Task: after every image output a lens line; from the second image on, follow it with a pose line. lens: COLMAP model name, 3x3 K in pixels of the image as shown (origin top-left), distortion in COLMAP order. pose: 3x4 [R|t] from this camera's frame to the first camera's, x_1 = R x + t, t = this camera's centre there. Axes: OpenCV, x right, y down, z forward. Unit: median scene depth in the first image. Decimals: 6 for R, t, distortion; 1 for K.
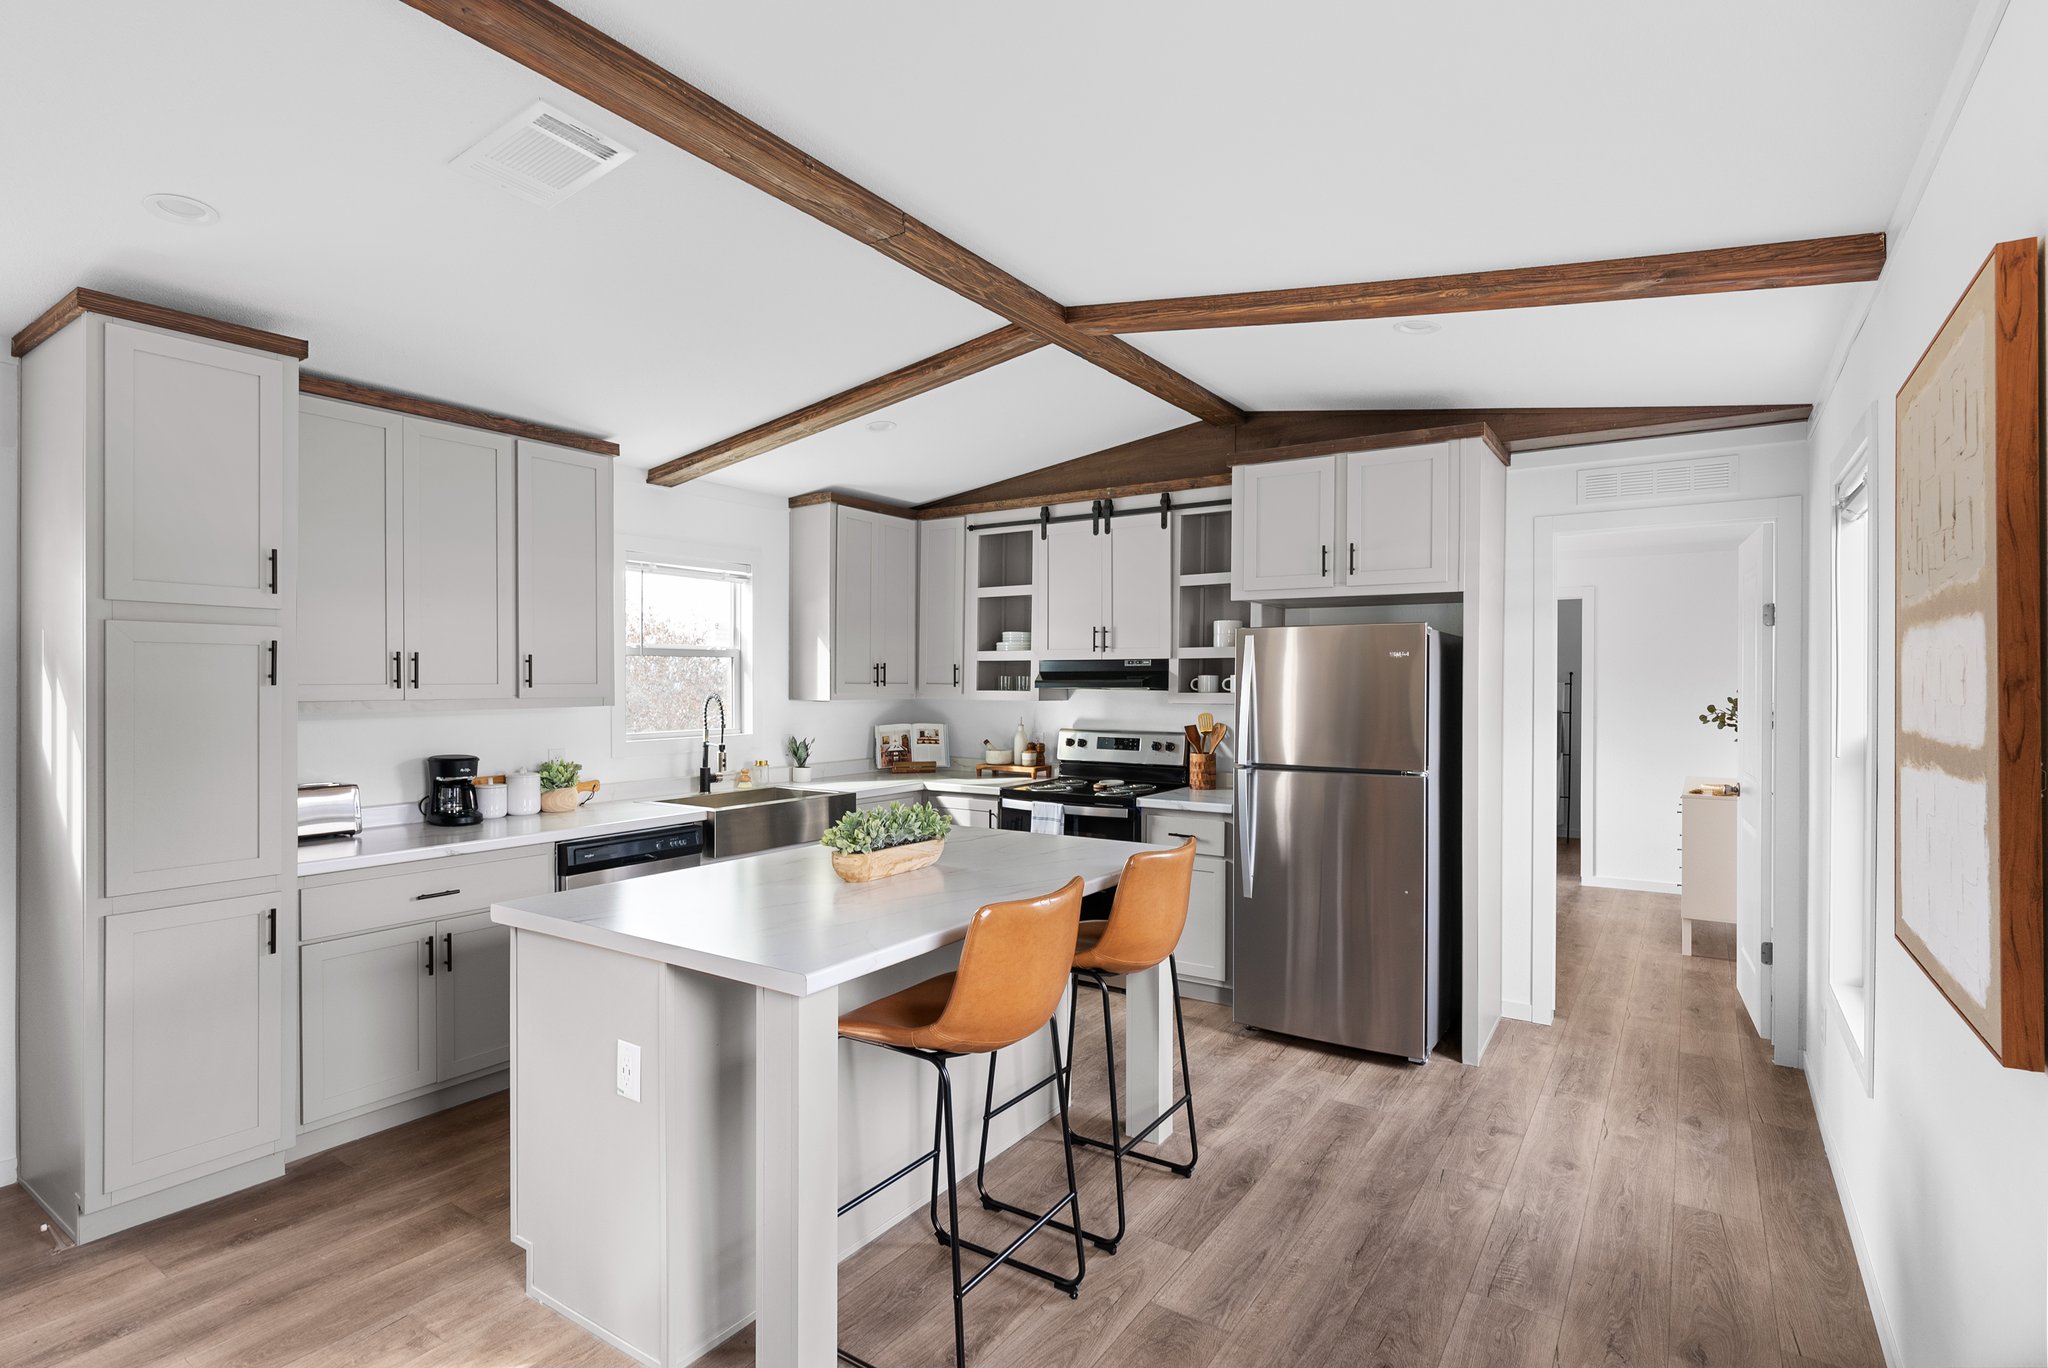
lens RADIAL K [[990.1, 0, 1030.2], [0, 990.1, 687.6], [0, 0, 1]] dist [-0.006031, -0.000341]
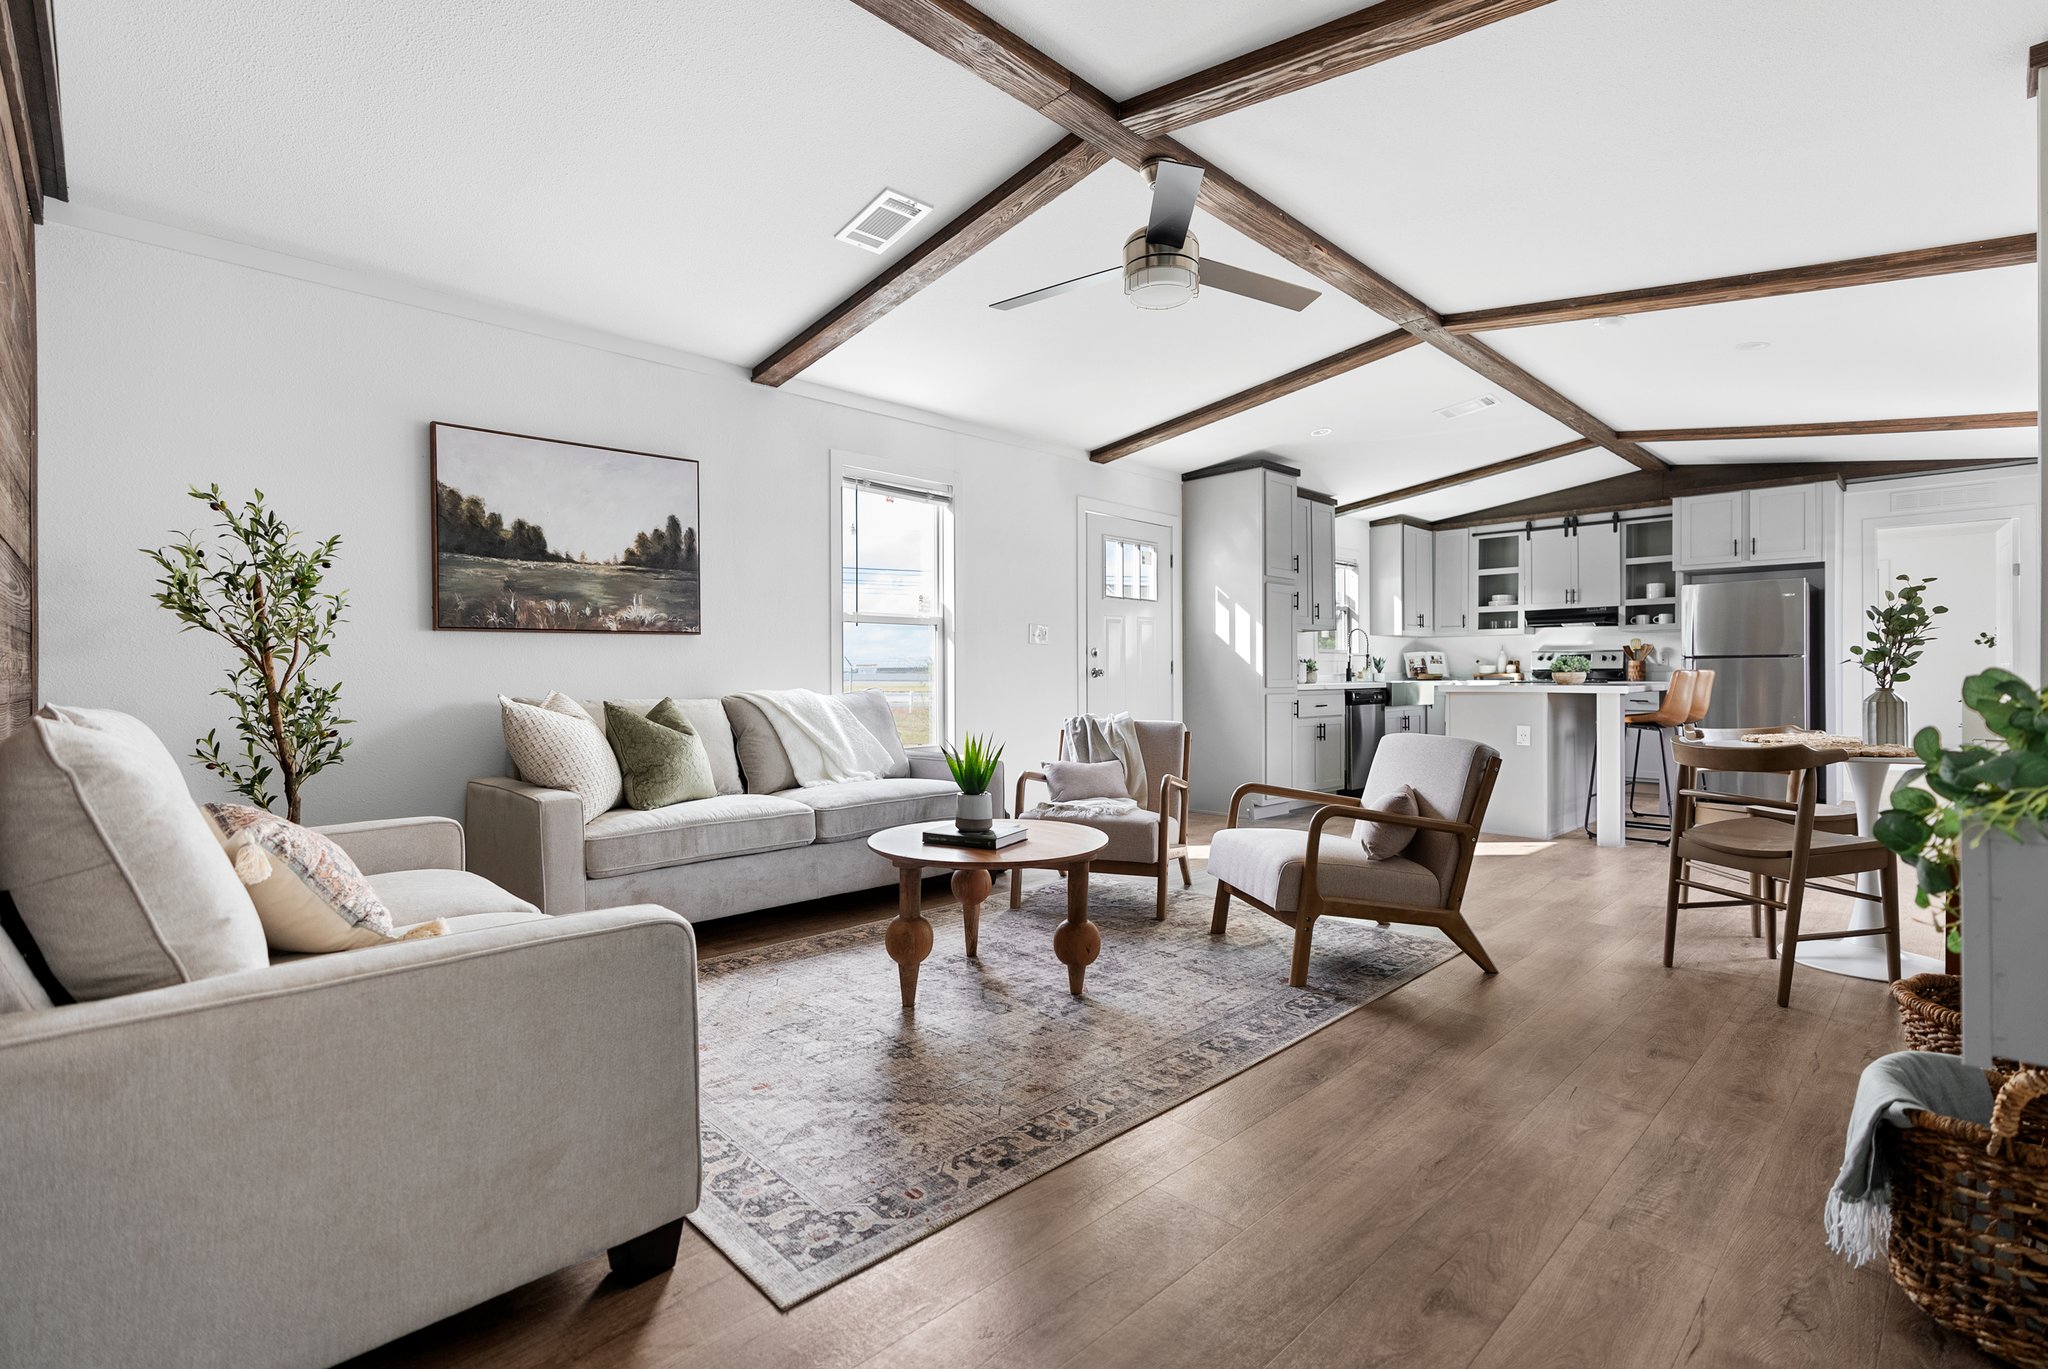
lens RADIAL K [[975.1, 0, 1017.9], [0, 975.1, 677.8], [0, 0, 1]] dist [0.005808, 0.000311]
pose [[0.982776, -0.004656, -0.184744, -0.572091], [0.003371, 0.999968, -0.007269, 0.104625], [0.184772, 0.006521, 0.982760, -0.879761]]
